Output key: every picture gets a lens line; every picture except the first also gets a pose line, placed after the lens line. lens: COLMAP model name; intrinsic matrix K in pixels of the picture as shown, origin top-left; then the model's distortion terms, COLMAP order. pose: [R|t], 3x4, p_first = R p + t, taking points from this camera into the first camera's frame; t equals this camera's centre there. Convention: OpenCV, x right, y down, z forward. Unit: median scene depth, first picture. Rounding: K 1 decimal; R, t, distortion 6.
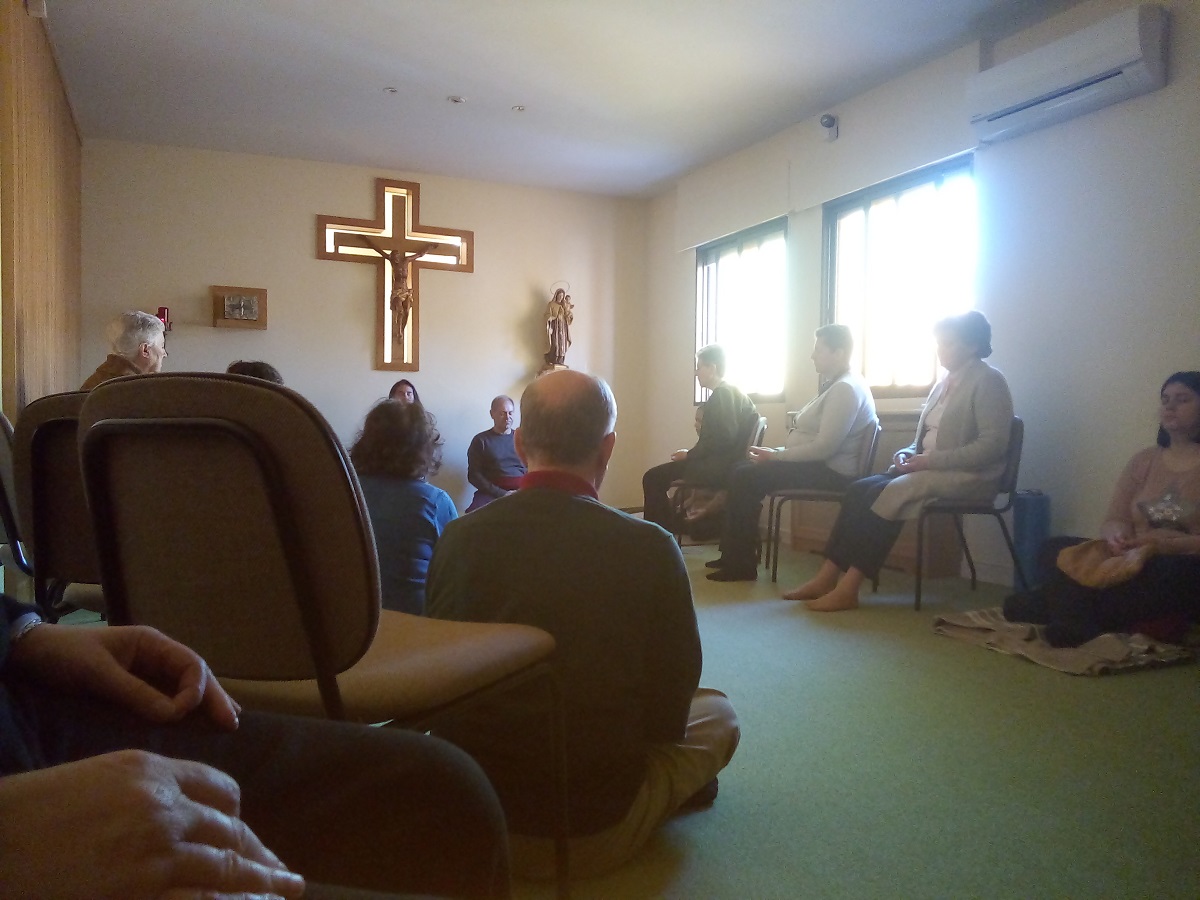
lens RADIAL K [[926.6, 0, 600.0], [0, 926.6, 450.0], [0, 0, 1]] dist [0.080344, -0.159019]
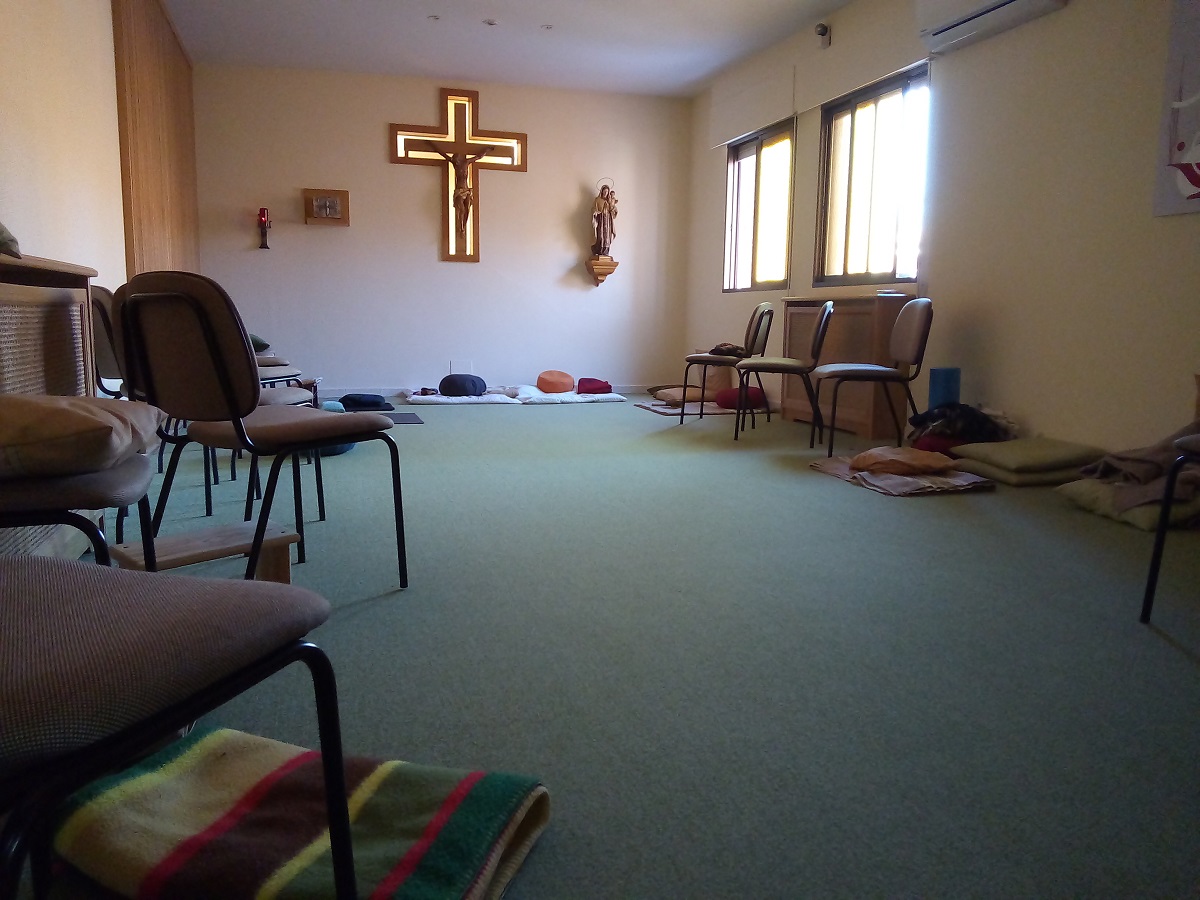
lens RADIAL K [[926.6, 0, 600.0], [0, 926.6, 450.0], [0, 0, 1]] dist [0.080344, -0.159019]
pose [[0.991081, 0.022621, -0.131328, 0.110210], [-0.006925, 0.992898, 0.118767, 0.008408], [0.133082, -0.116798, 0.984199, -0.138929]]
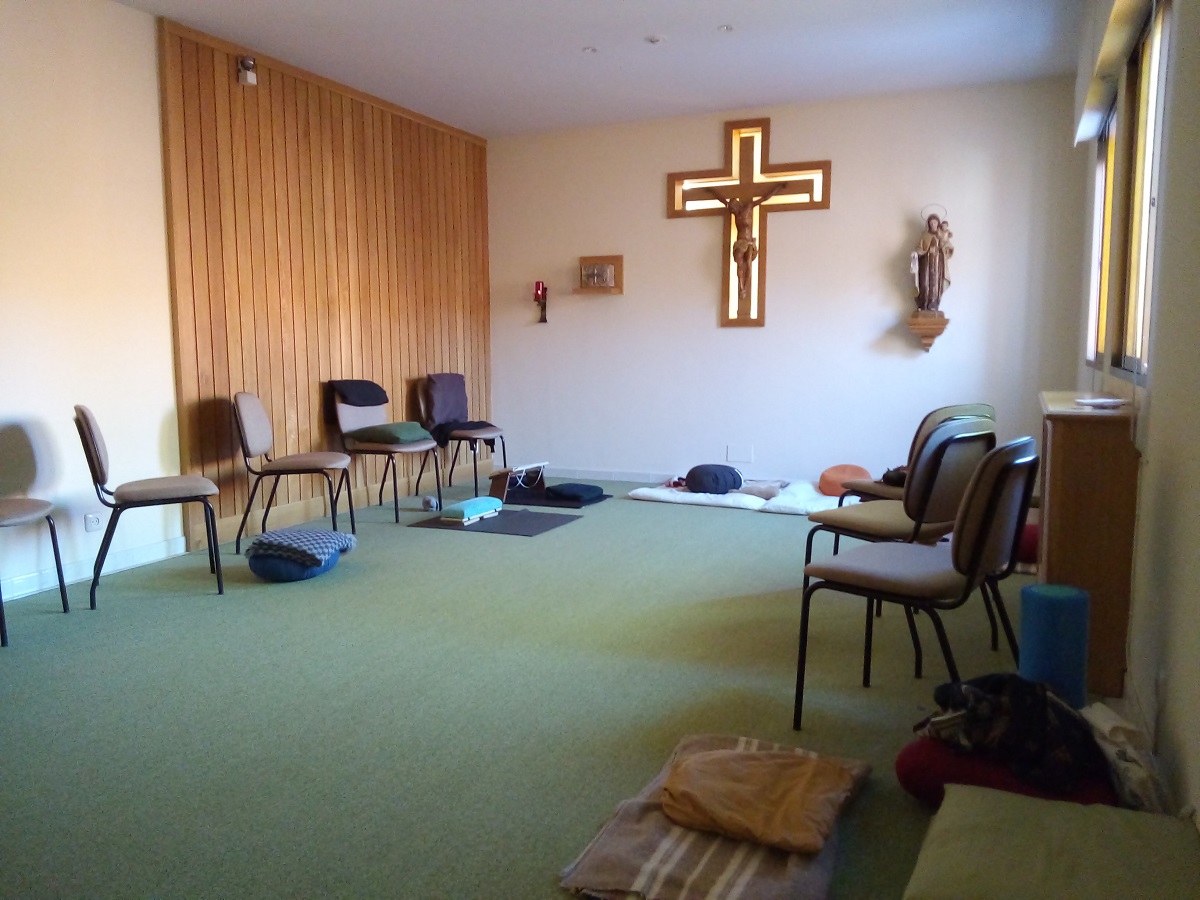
lens RADIAL K [[926.6, 0, 600.0], [0, 926.6, 450.0], [0, 0, 1]] dist [0.080344, -0.159019]
pose [[0.669569, 0.073147, -0.739140, 0.396513], [-0.008779, 0.995849, 0.090599, -0.044924], [0.742698, -0.054174, 0.667431, 0.255010]]
